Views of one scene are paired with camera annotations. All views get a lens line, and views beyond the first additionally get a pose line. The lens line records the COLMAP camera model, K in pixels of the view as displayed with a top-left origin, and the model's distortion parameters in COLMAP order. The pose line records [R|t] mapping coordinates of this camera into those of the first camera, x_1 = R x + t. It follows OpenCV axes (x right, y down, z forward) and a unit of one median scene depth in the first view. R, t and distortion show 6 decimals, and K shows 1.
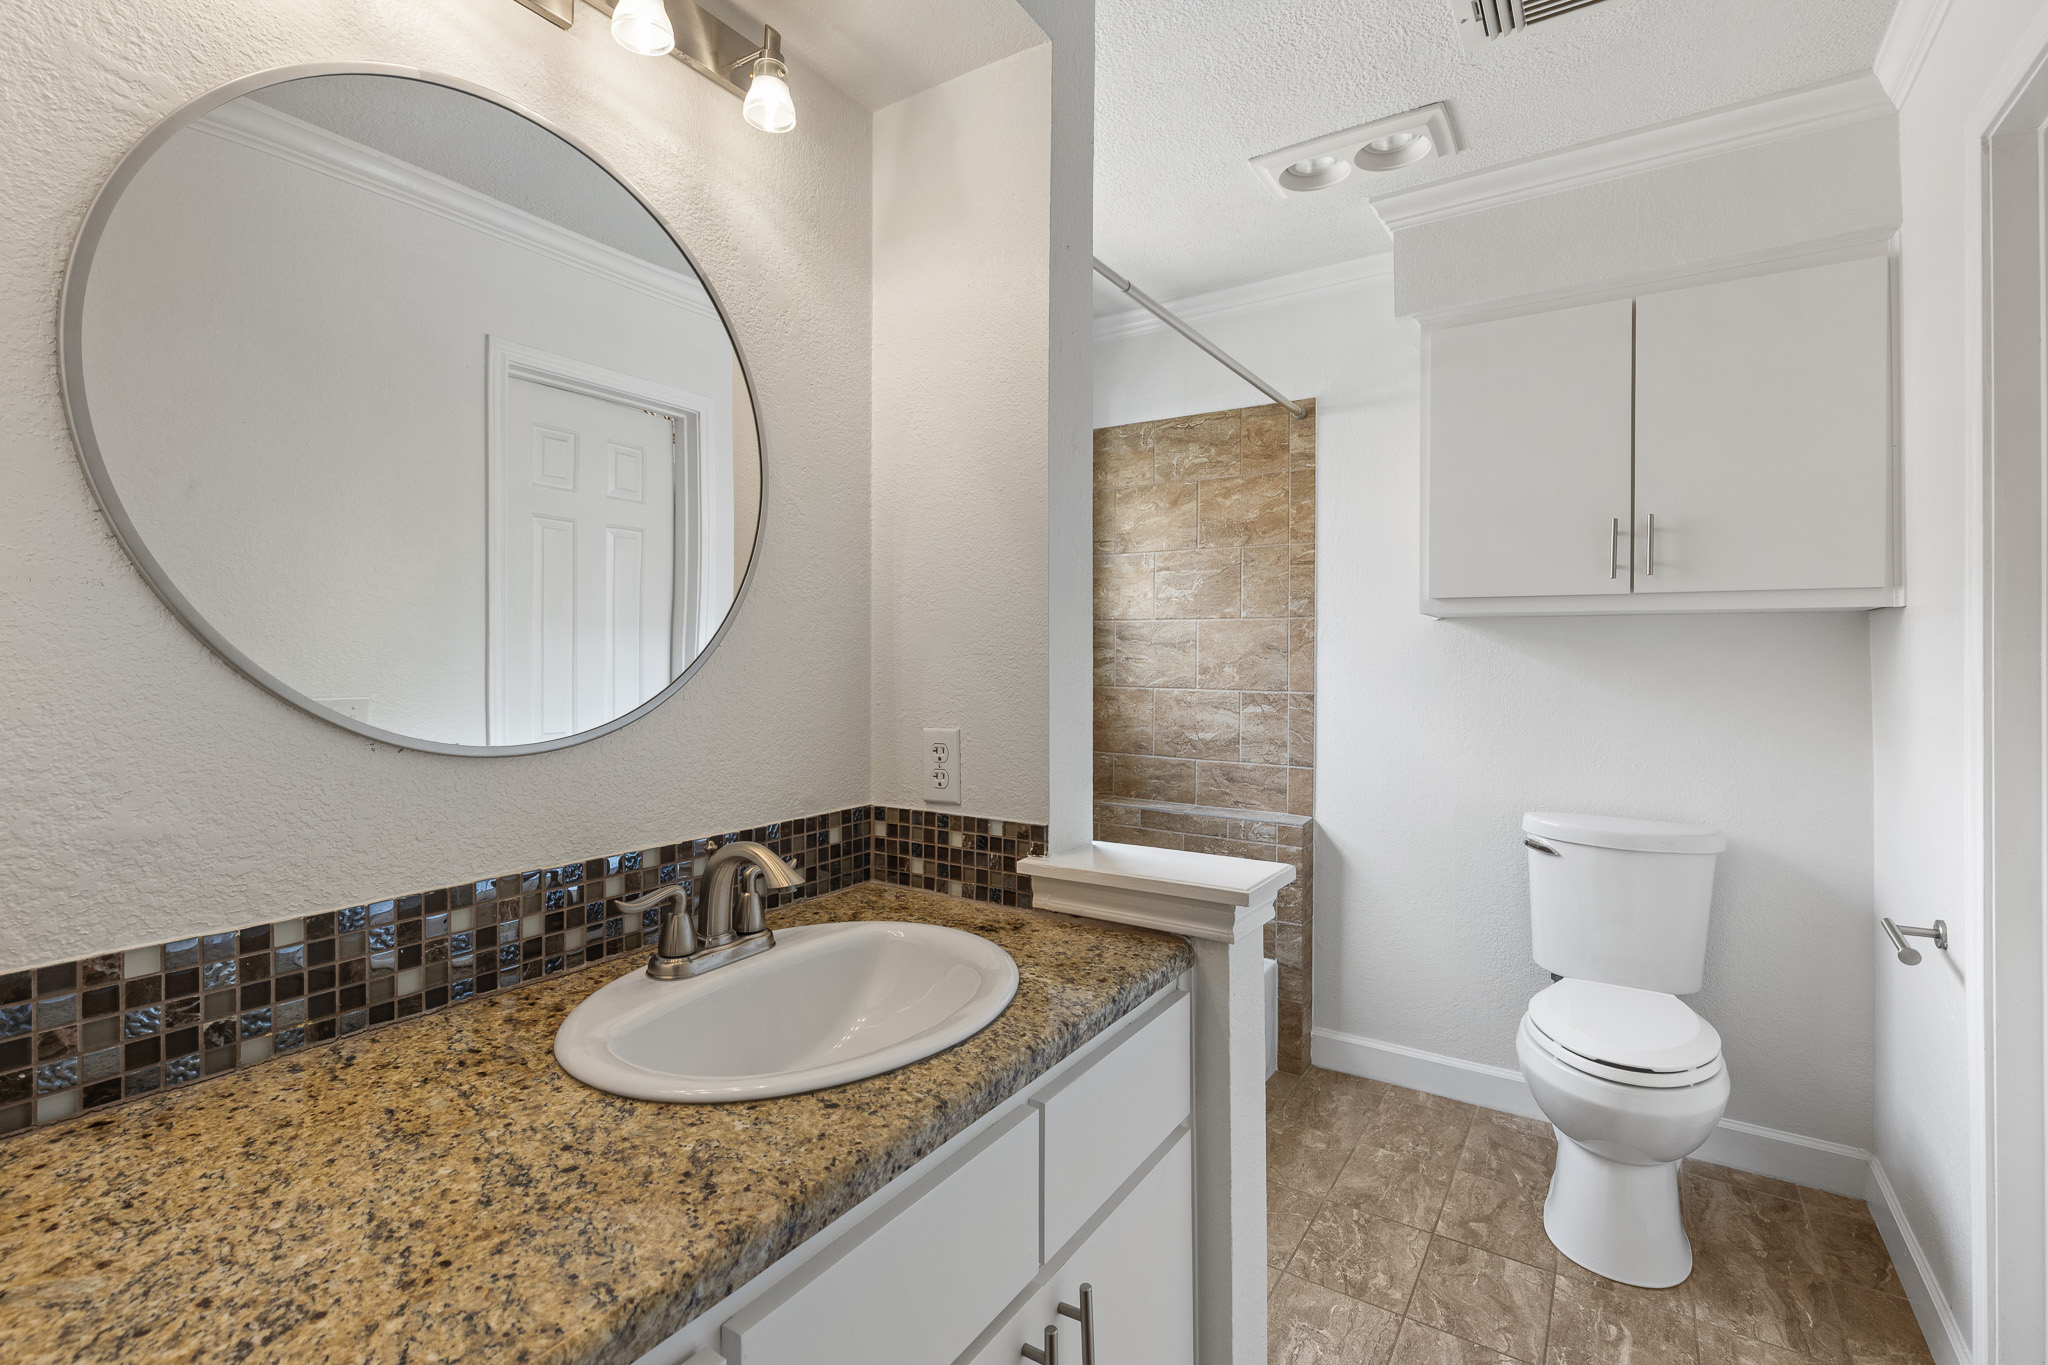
lens RADIAL K [[919.7, 0, 1028.7], [0, 919.7, 653.4], [0, 0, 1]] dist [0.002333, 0.000292]
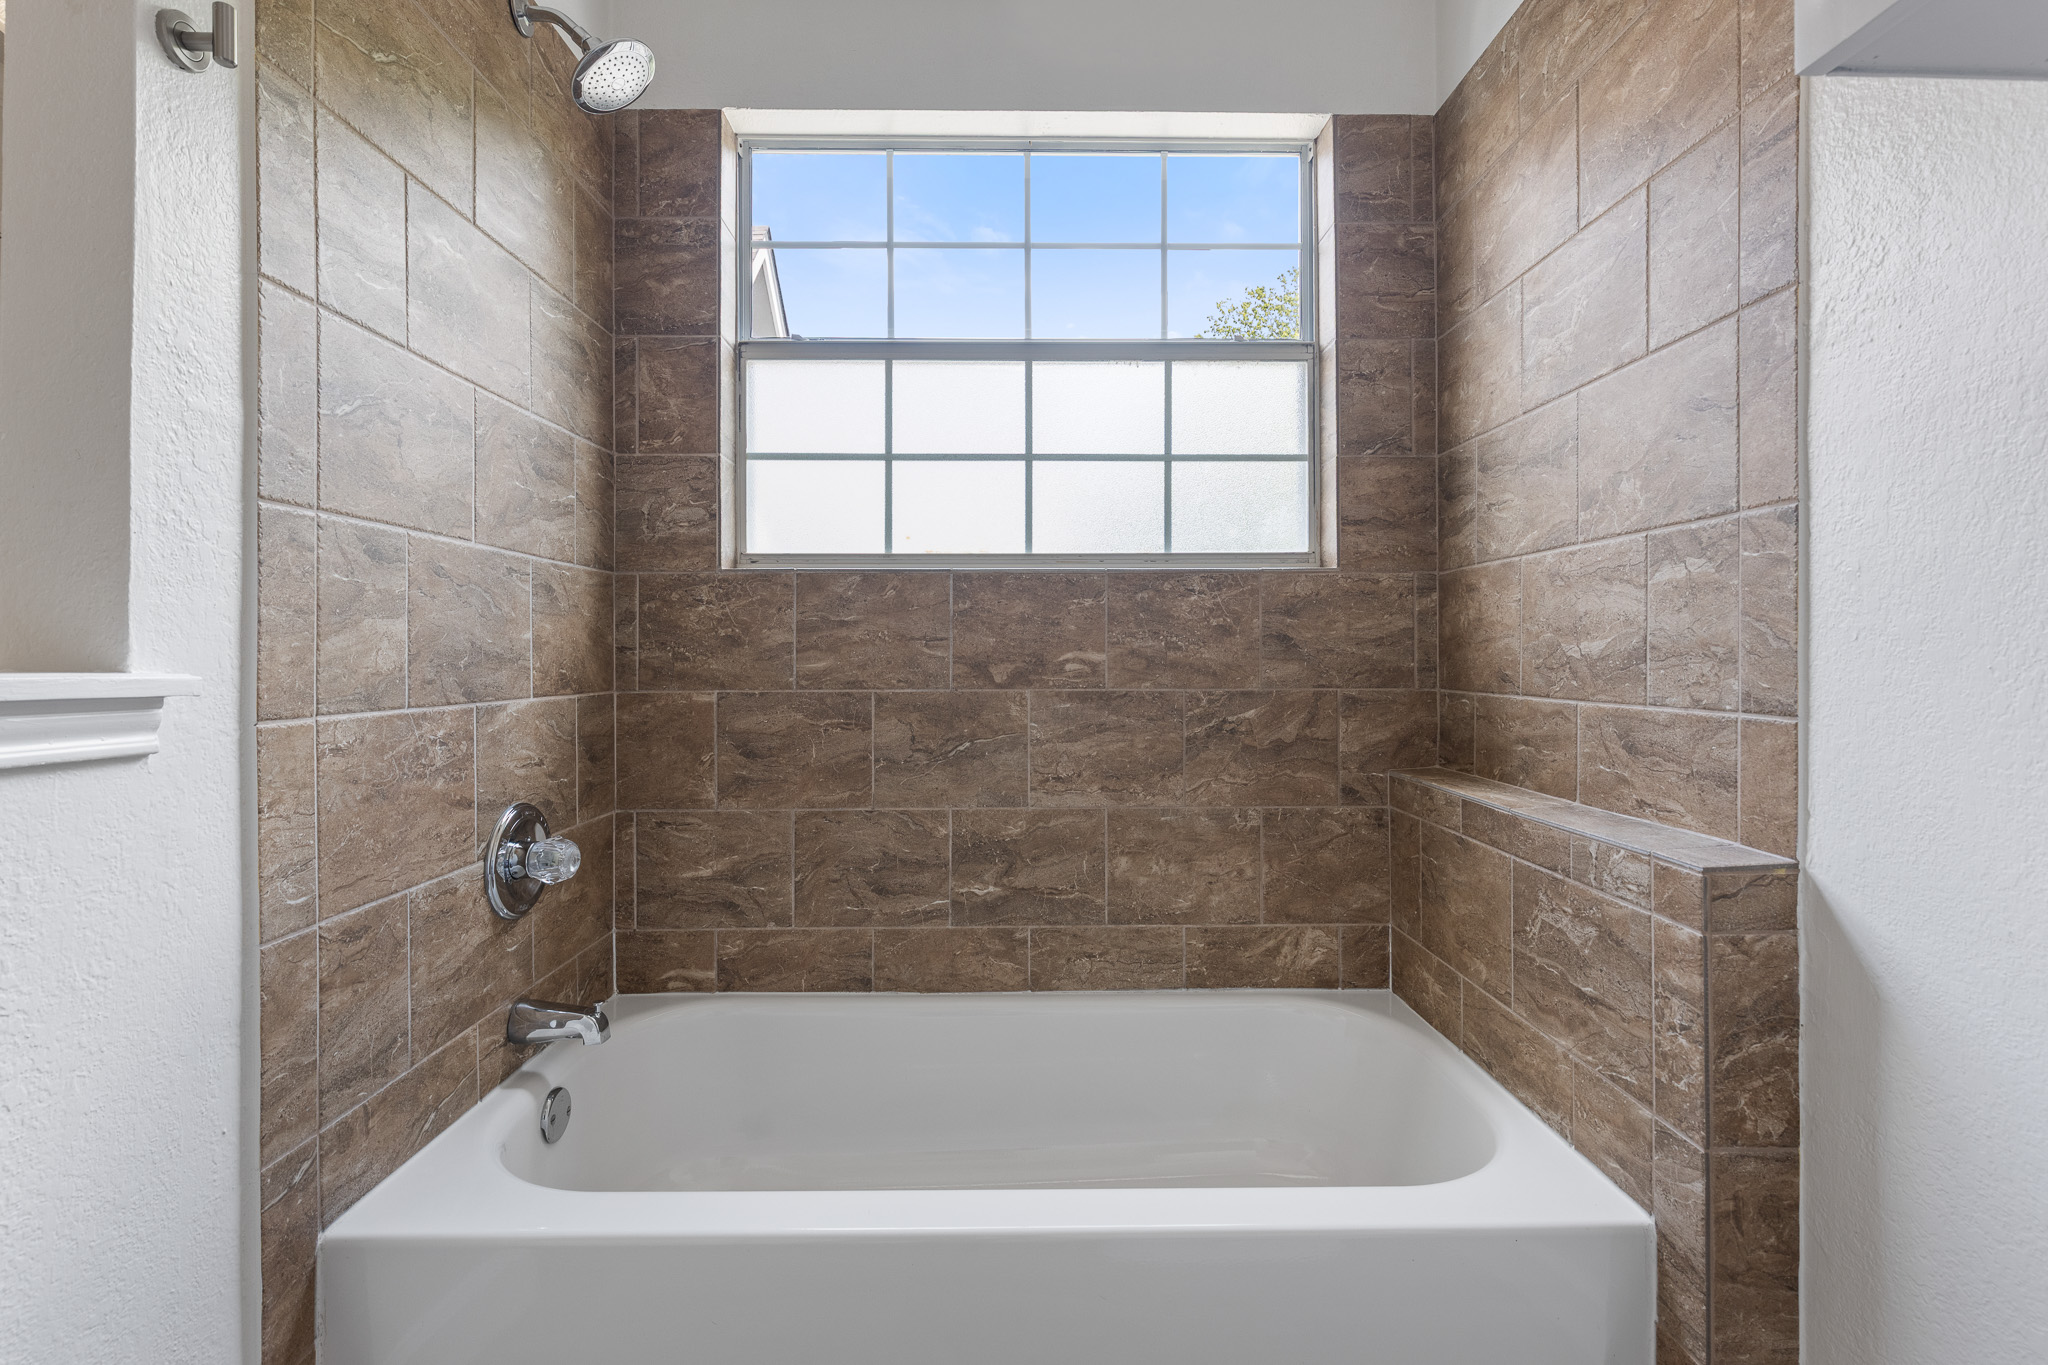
lens RADIAL K [[919.7, 0, 1028.7], [0, 919.7, 653.4], [0, 0, 1]] dist [0.002333, 0.000292]
pose [[0.559712, -0.010044, -0.828626, 0.416945], [0.005691, 0.999950, -0.008277, 0.097019], [0.828668, -0.000083, 0.559741, 0.544167]]
